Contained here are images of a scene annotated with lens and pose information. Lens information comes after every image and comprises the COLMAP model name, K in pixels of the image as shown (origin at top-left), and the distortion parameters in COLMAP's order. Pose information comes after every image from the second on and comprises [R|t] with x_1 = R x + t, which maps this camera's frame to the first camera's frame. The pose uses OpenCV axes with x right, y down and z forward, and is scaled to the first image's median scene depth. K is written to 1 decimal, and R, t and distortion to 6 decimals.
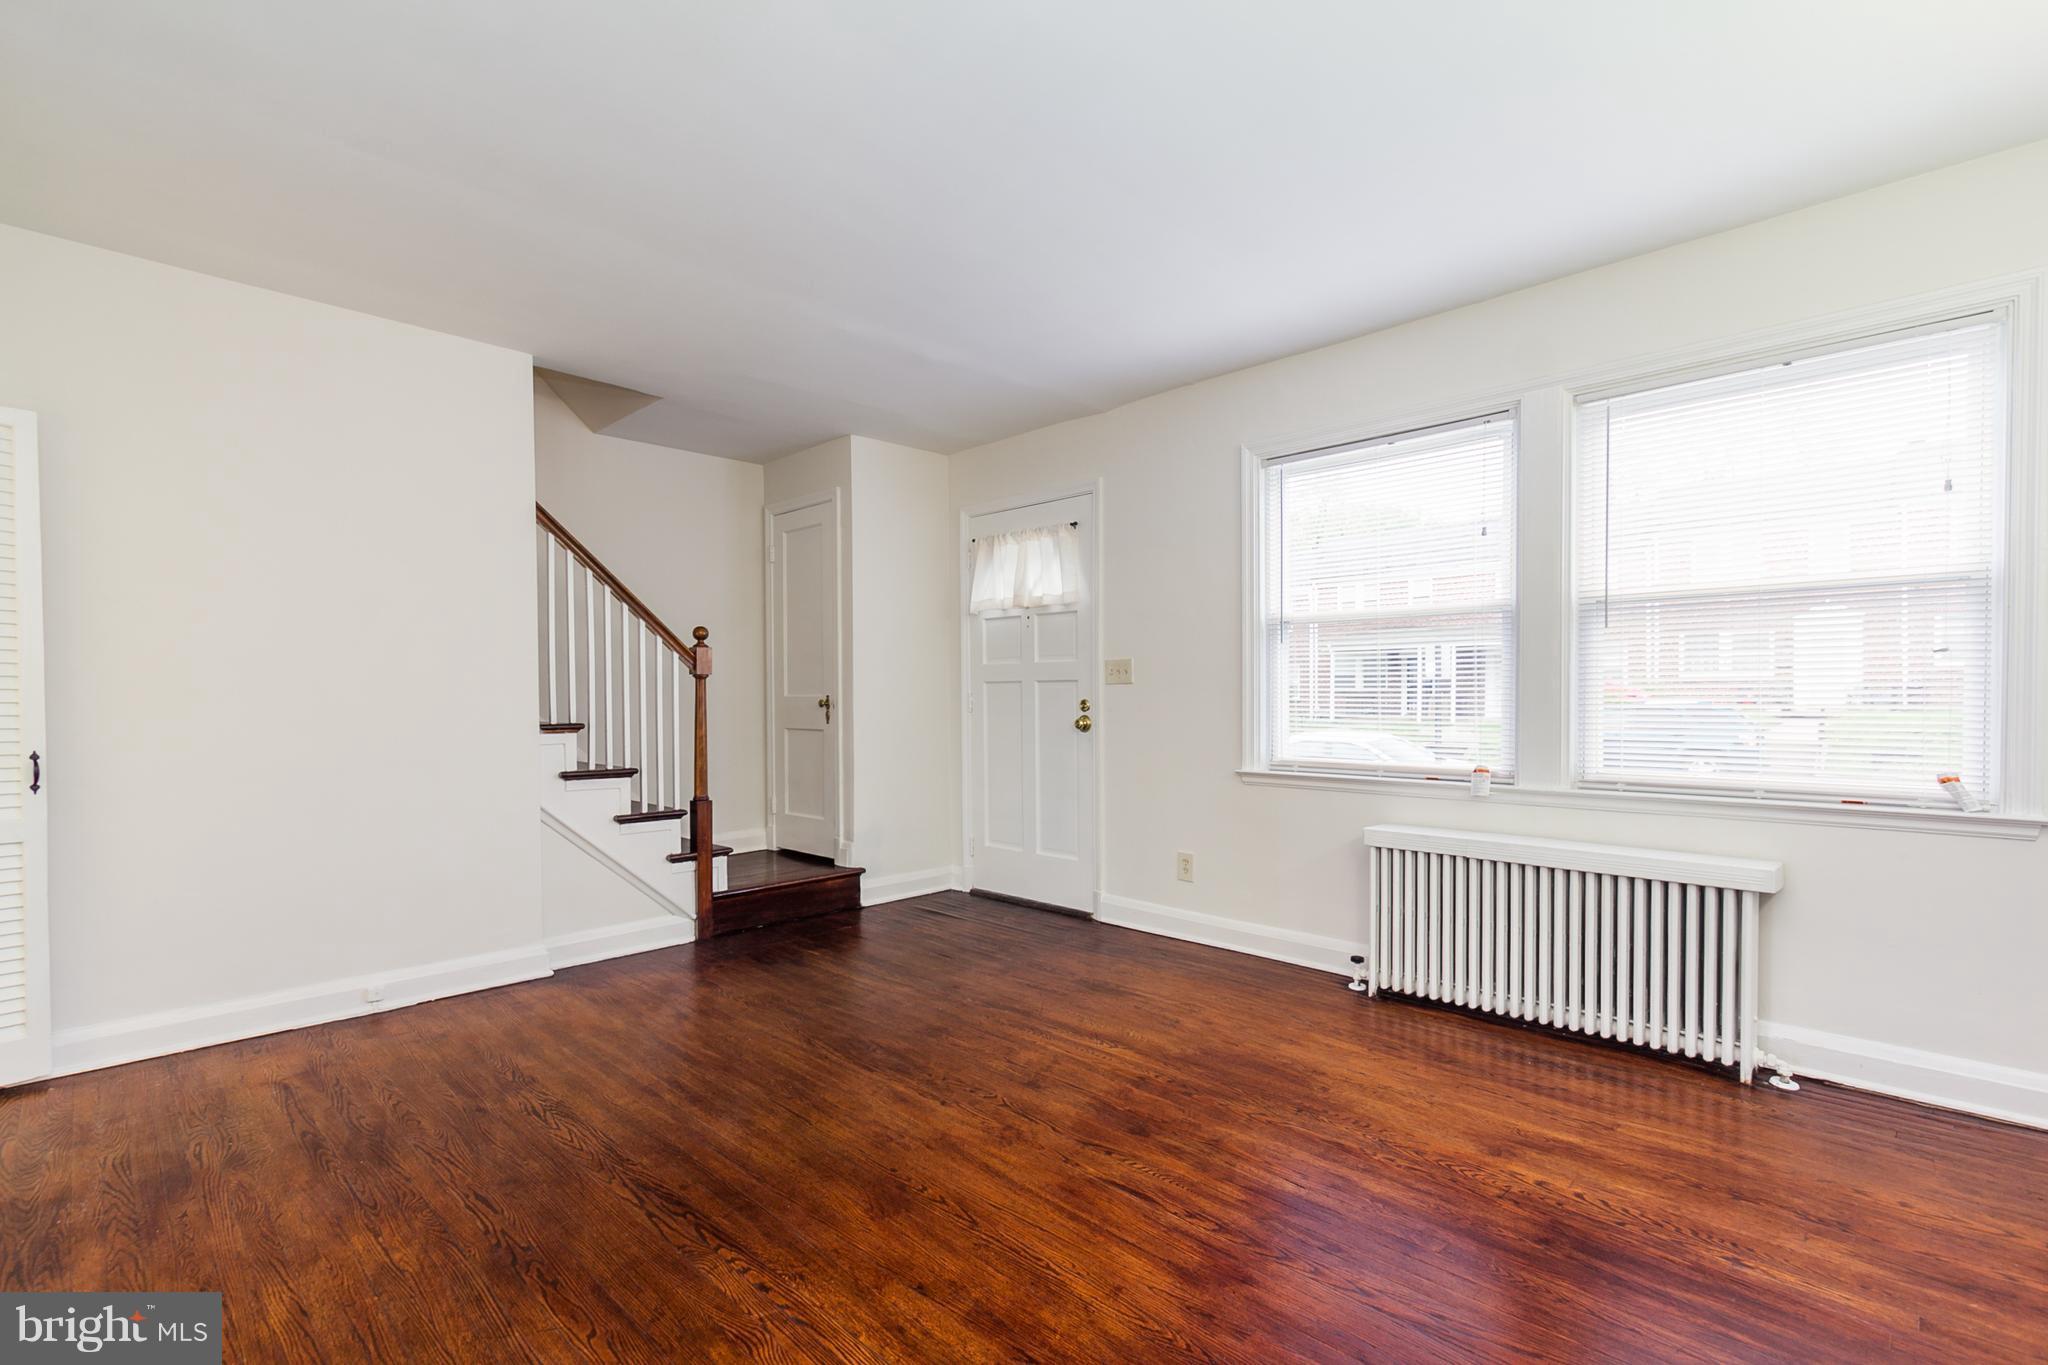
lens RADIAL K [[934.3, 0, 1022.9], [0, 934.3, 715.8], [0, 0, 1]] dist [0.012029, -0.002502]
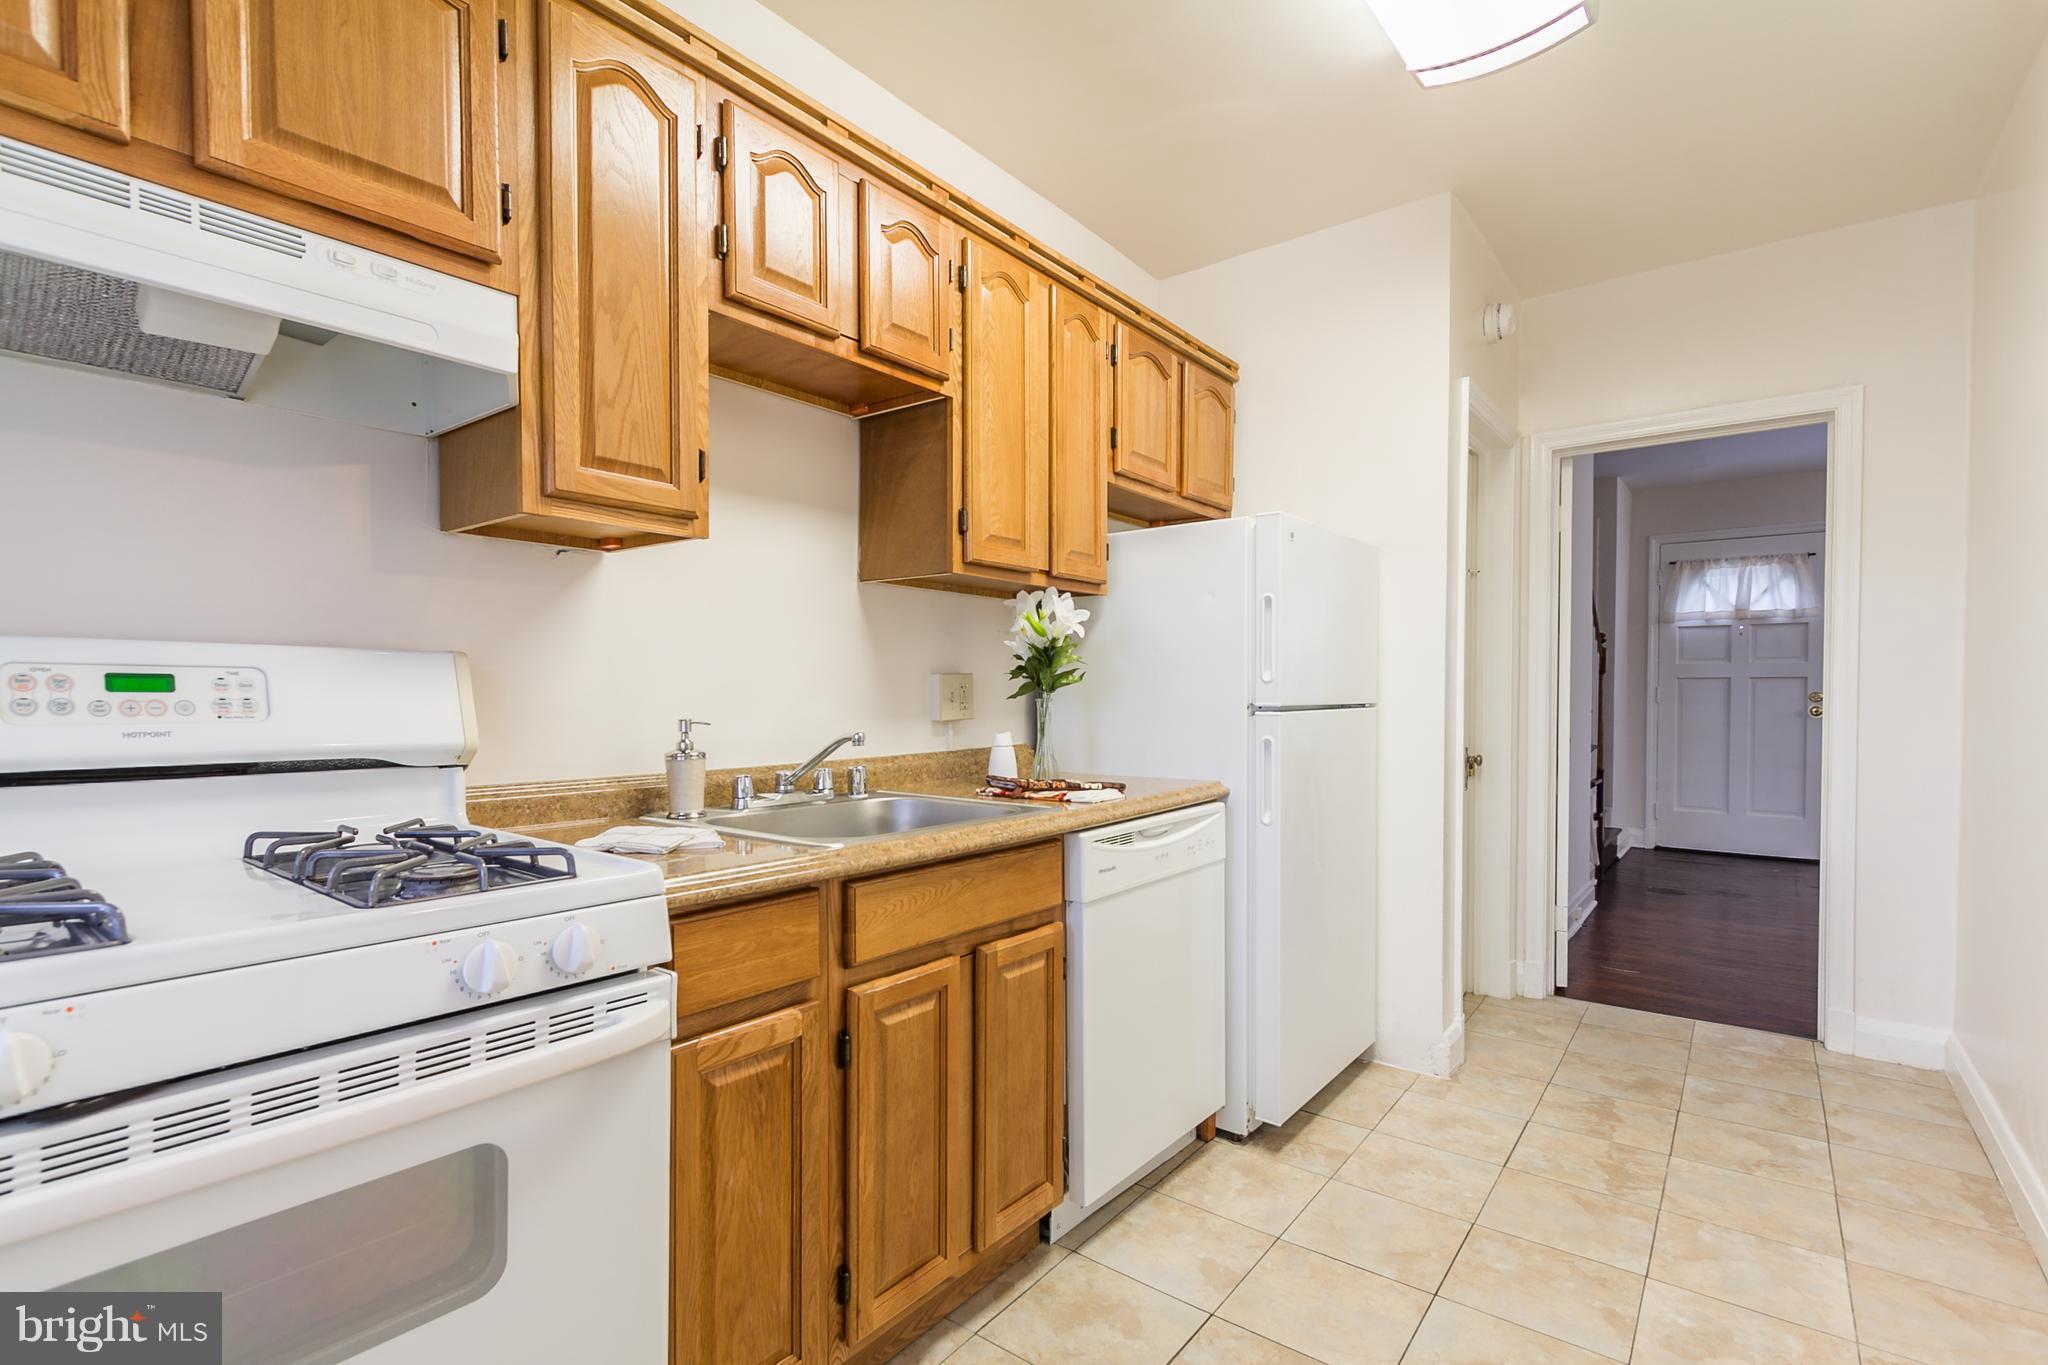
lens RADIAL K [[934.3, 0, 1035.9], [0, 934.3, 704.1], [0, 0, 1]] dist [0.012029, -0.002502]
pose [[0.992729, 0.005814, 0.120228, -1.568580], [-0.005084, 0.999967, -0.006379, 0.016630], [-0.120261, 0.005721, 0.992726, -0.193657]]
